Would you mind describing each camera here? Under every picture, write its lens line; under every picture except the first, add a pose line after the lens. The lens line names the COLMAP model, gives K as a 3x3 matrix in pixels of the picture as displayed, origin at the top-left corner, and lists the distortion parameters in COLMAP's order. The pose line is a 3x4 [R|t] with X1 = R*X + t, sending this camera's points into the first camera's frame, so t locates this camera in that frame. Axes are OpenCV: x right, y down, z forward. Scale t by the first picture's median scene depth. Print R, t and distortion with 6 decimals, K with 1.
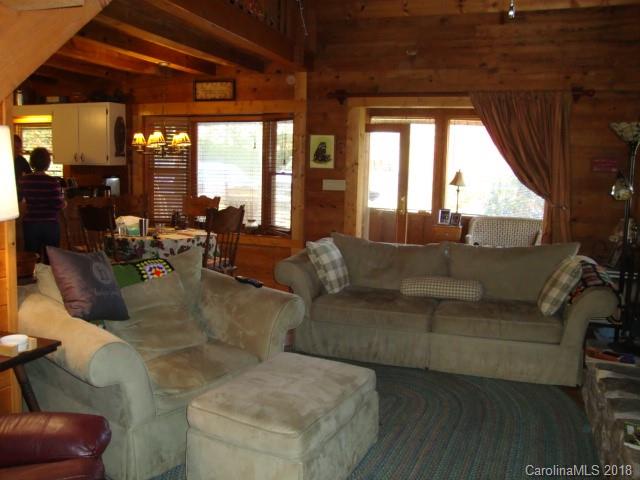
lens RADIAL K [[572.5, 0, 320.0], [0, 572.5, 240.0], [0, 0, 1]] dist [-0.203284, 0.210158]
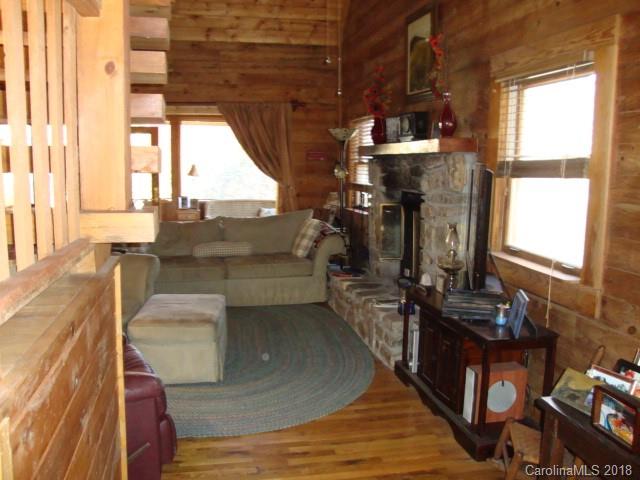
lens RADIAL K [[572.5, 0, 320.0], [0, 572.5, 240.0], [0, 0, 1]] dist [-0.203284, 0.210158]
pose [[0.846030, -0.091105, 0.525293, -0.260231], [0.084525, 0.995750, 0.036564, 0.027064], [-0.526392, 0.013466, 0.850135, -0.245709]]
